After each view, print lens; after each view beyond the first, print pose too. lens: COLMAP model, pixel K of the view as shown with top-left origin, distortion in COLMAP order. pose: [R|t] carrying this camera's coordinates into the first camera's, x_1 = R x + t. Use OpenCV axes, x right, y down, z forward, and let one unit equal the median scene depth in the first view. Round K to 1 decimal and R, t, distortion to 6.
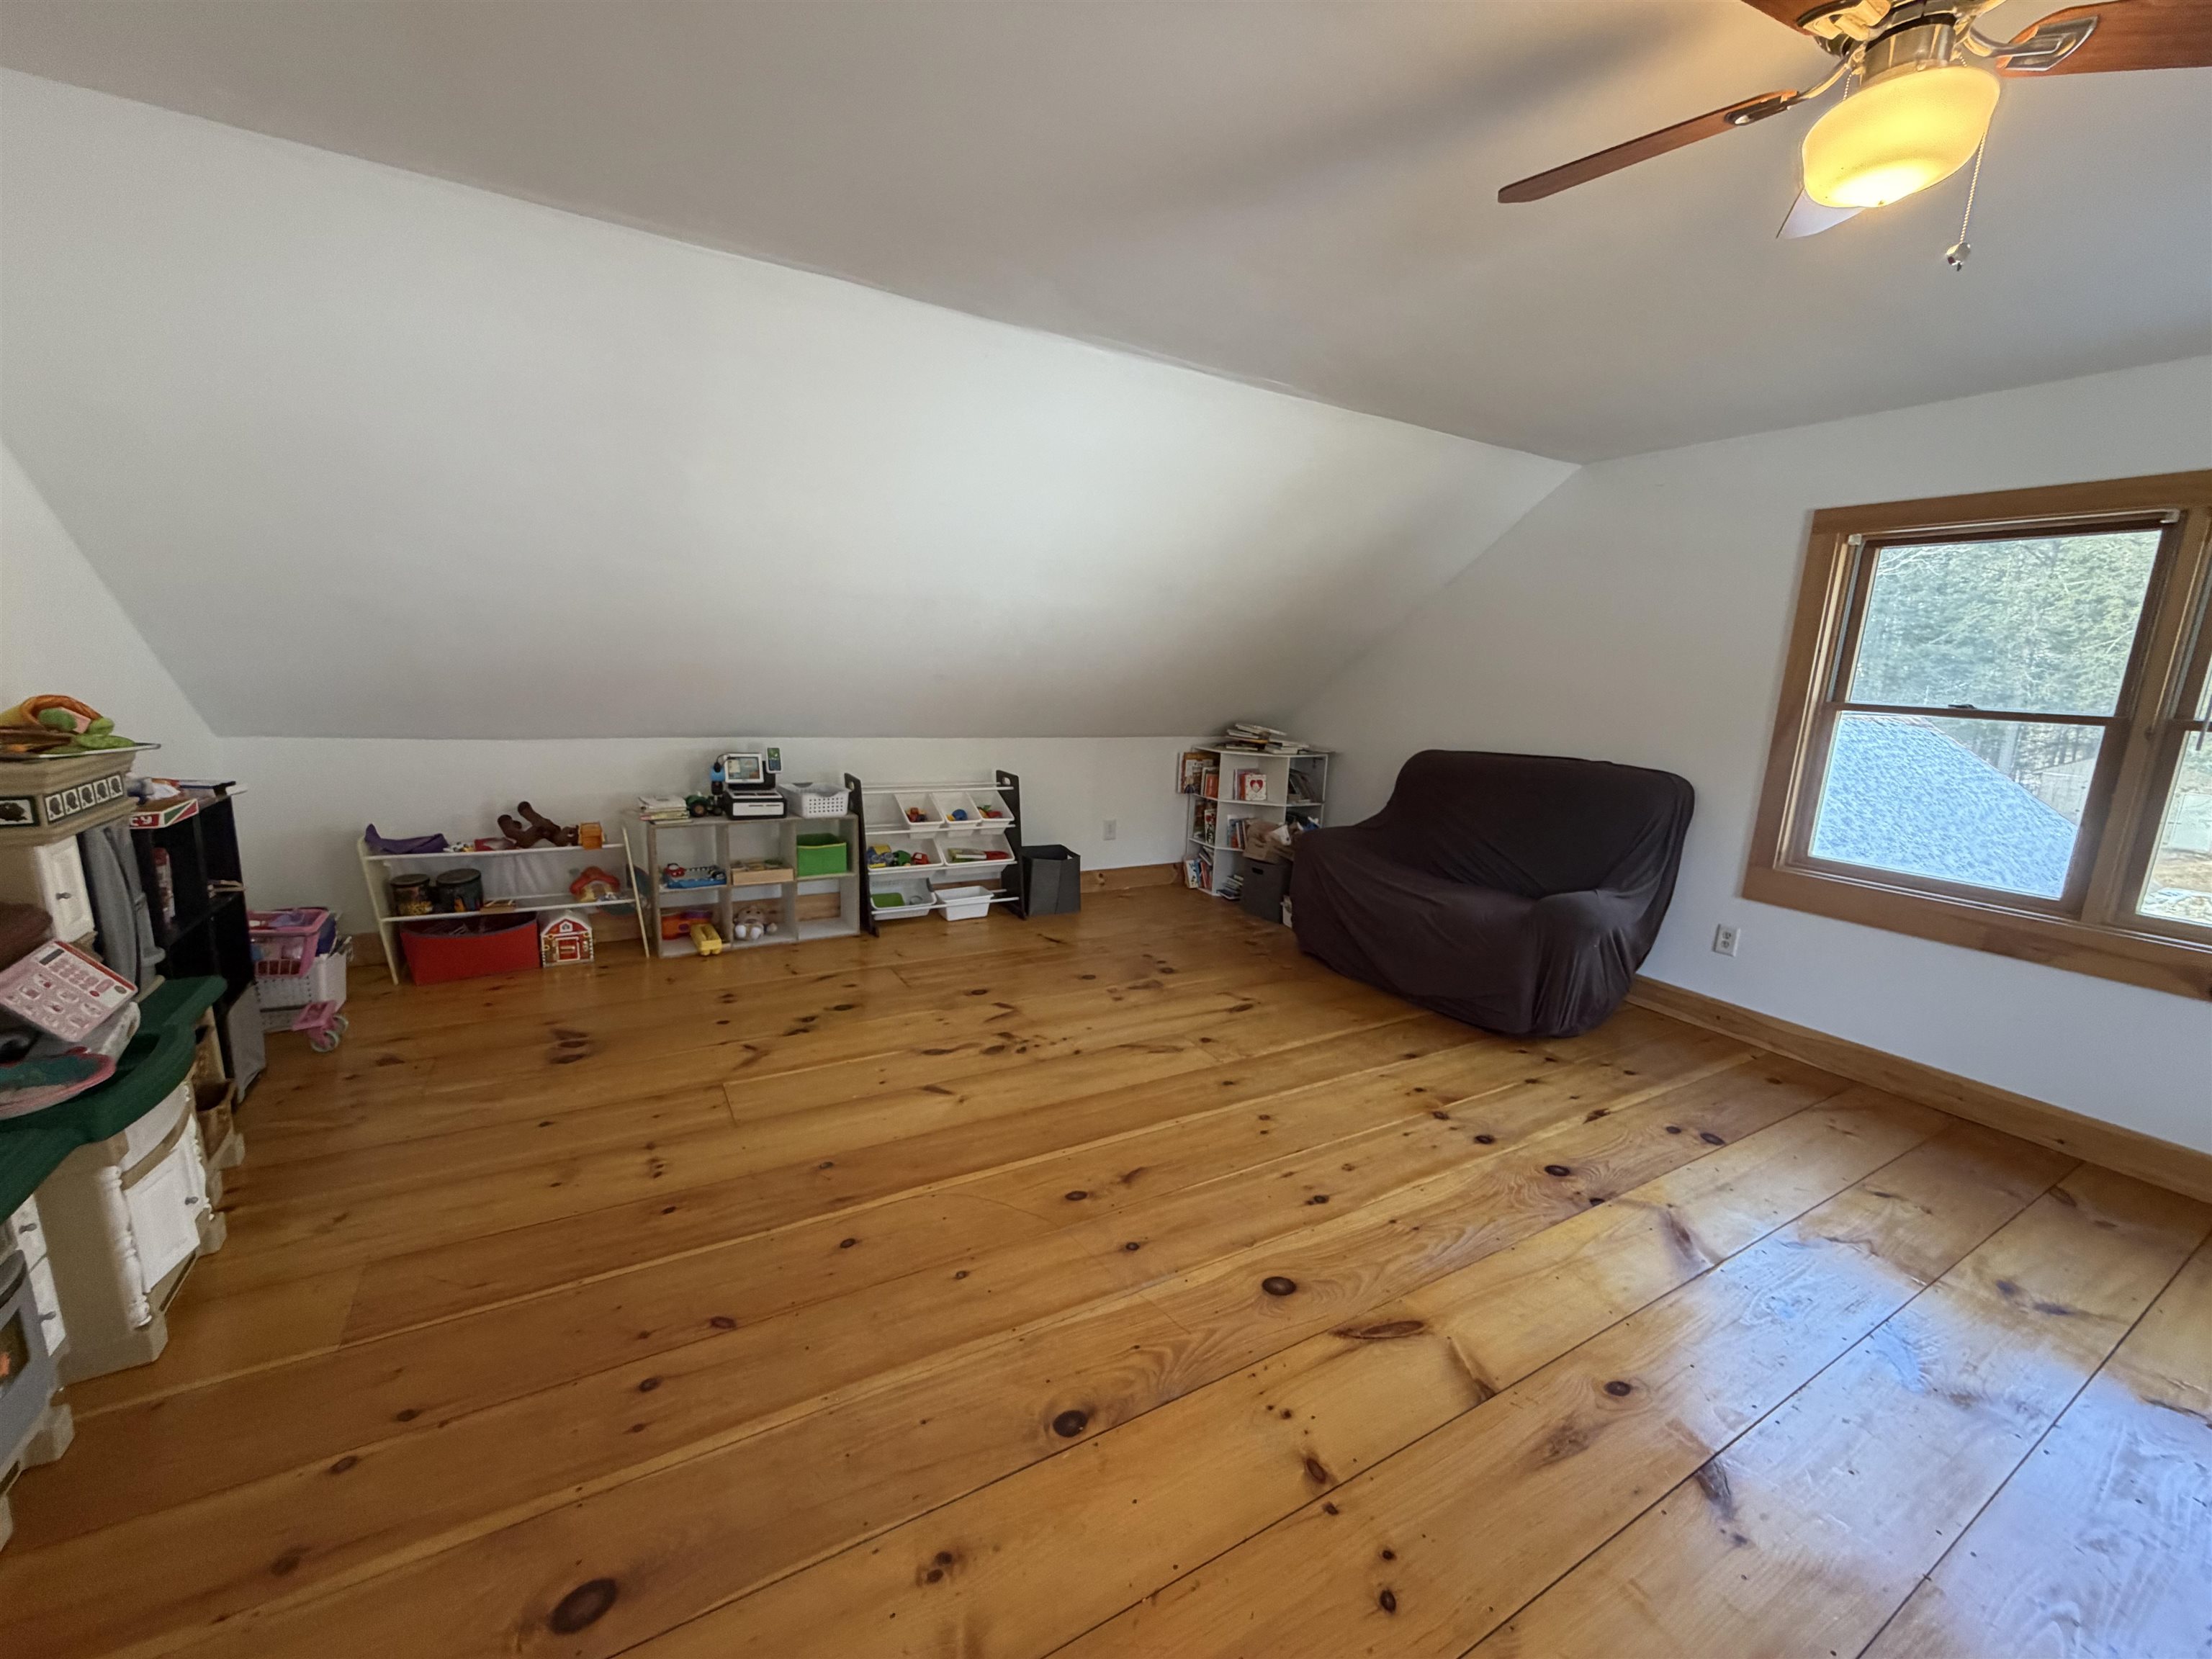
lens RADIAL K [[882.0, 0, 1104.3], [0, 882.0, 836.4], [0, 0, 1]] dist [0.000587, -0.000044]
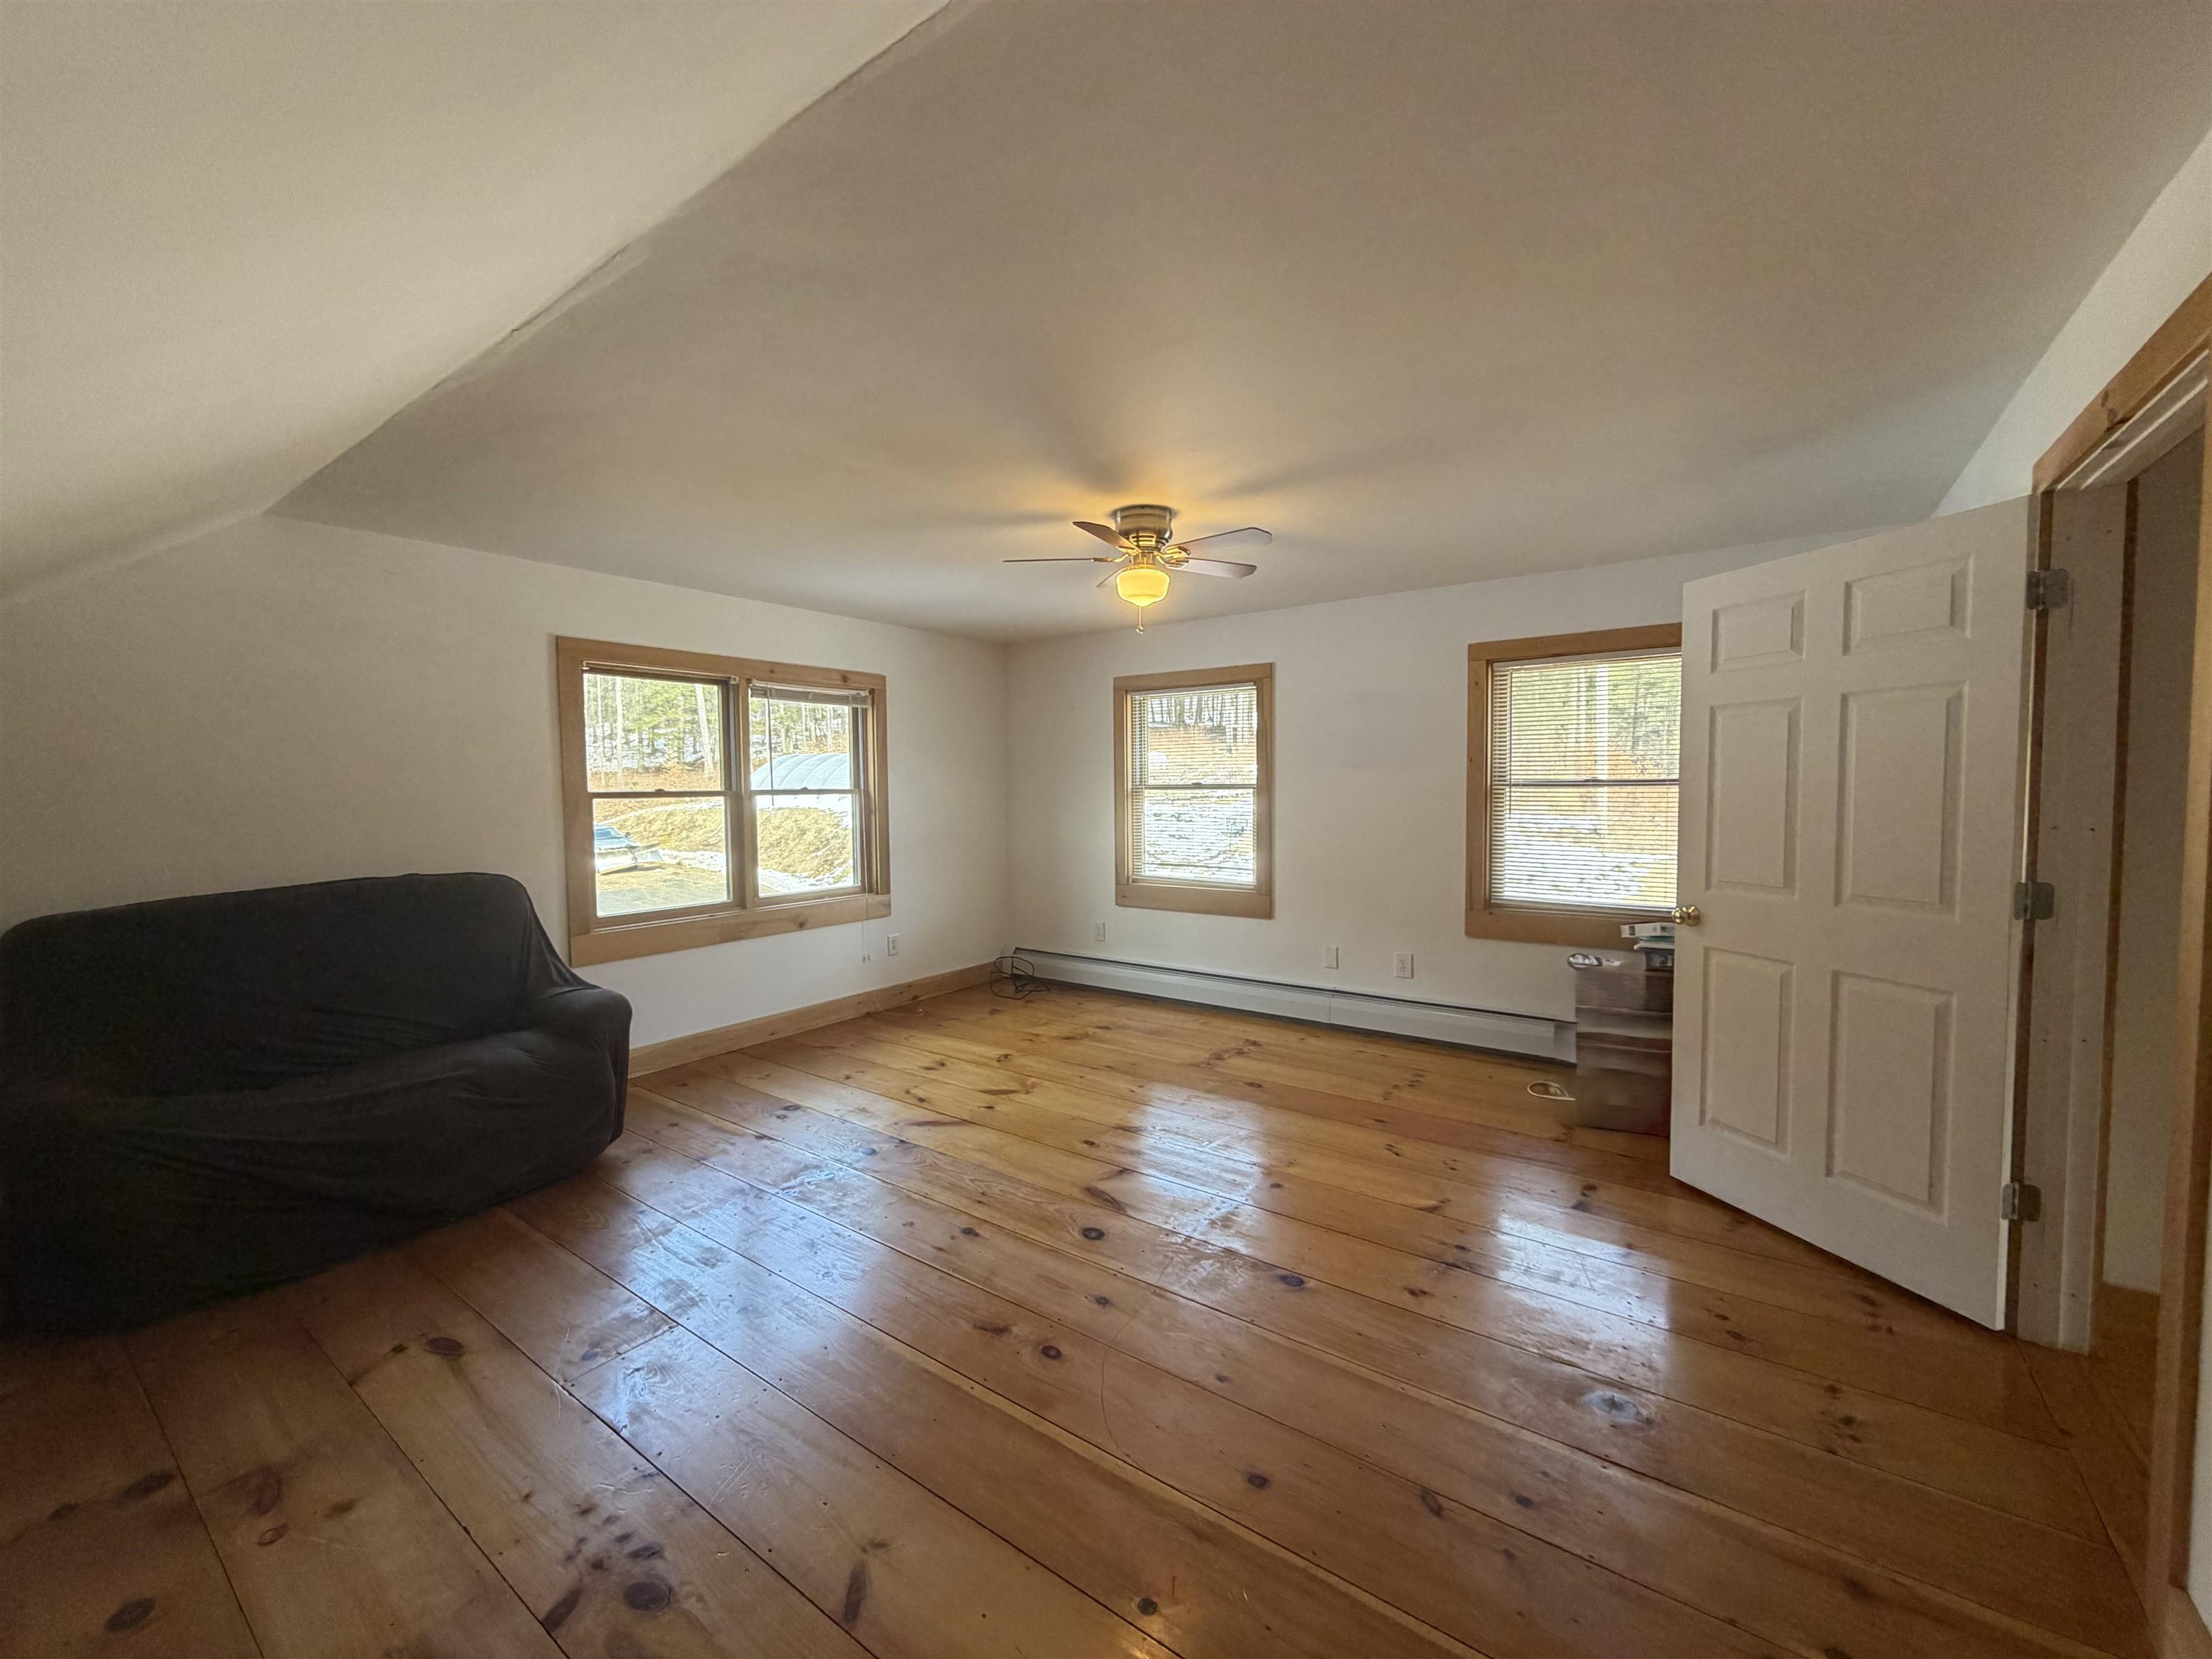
lens RADIAL K [[882.0, 0, 1099.9], [0, 882.0, 829.4], [0, 0, 1]] dist [0.000587, -0.000044]
pose [[-0.411672, -0.084938, 0.907365, -0.684737], [0.166494, 0.971881, 0.166516, -0.215960], [-0.895995, 0.219621, -0.385954, 0.974269]]
